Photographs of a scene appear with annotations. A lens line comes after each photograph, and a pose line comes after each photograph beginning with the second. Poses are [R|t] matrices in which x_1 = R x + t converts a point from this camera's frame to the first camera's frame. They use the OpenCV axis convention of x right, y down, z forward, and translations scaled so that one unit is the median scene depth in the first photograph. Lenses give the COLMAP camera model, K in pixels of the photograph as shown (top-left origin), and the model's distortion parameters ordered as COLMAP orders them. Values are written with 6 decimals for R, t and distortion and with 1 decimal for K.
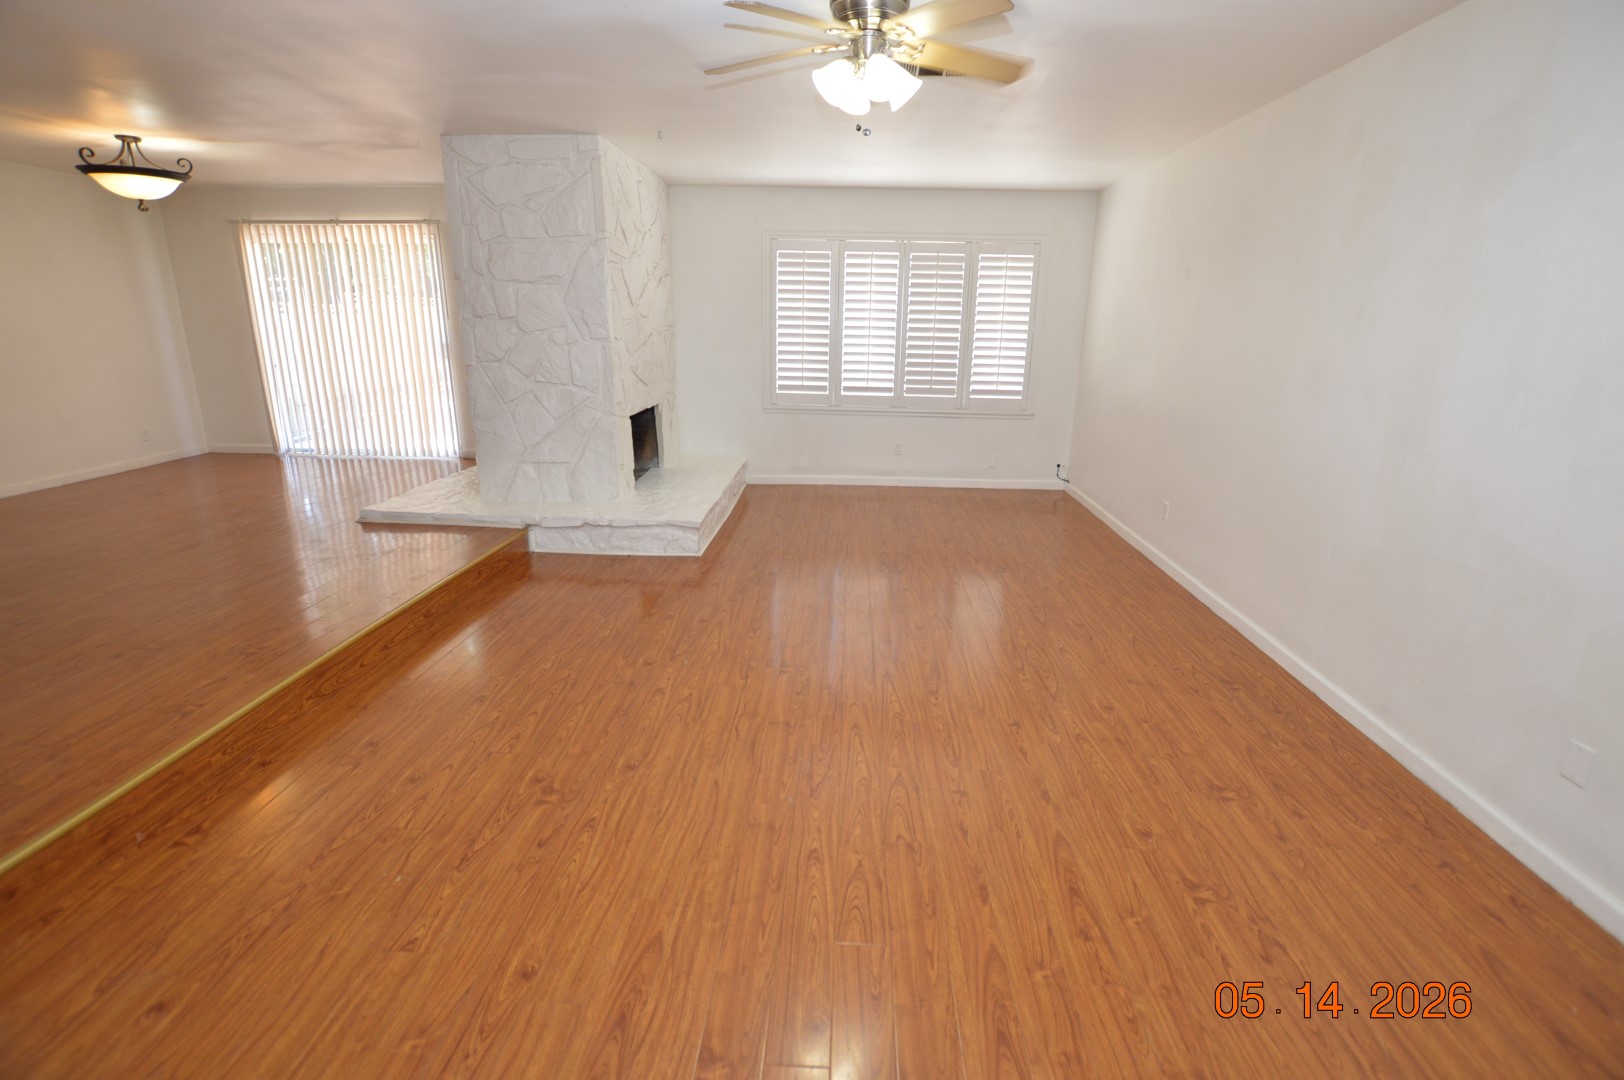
lens RADIAL K [[782.3, 0, 812.0], [0, 782.3, 540.0], [0, 0, 1]] dist [-0.000698, -0.000411]
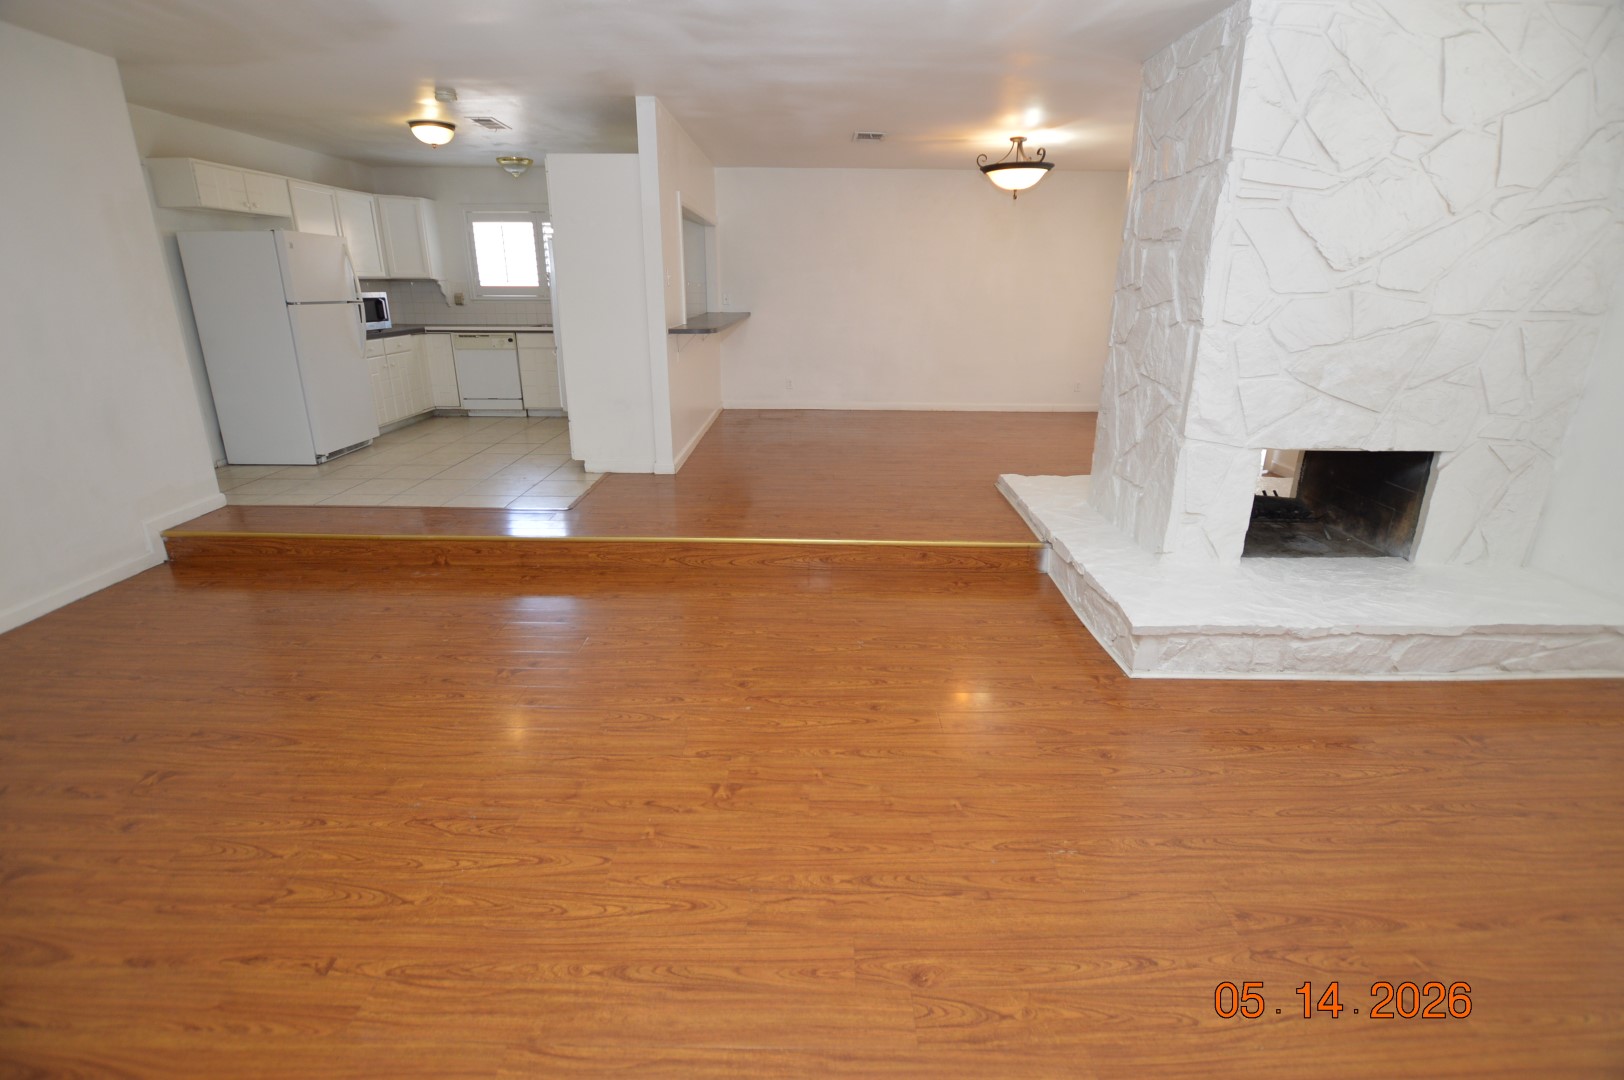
lens RADIAL K [[769.7, 0, 812.0], [0, 769.7, 540.0], [0, 0, 1]] dist [-0.047134, 0.009780]
pose [[-0.001849, 0.299074, -0.954228, 0.582403], [-0.286288, 0.914131, 0.287061, -0.264556], [0.958142, 0.273715, 0.083931, 1.055307]]
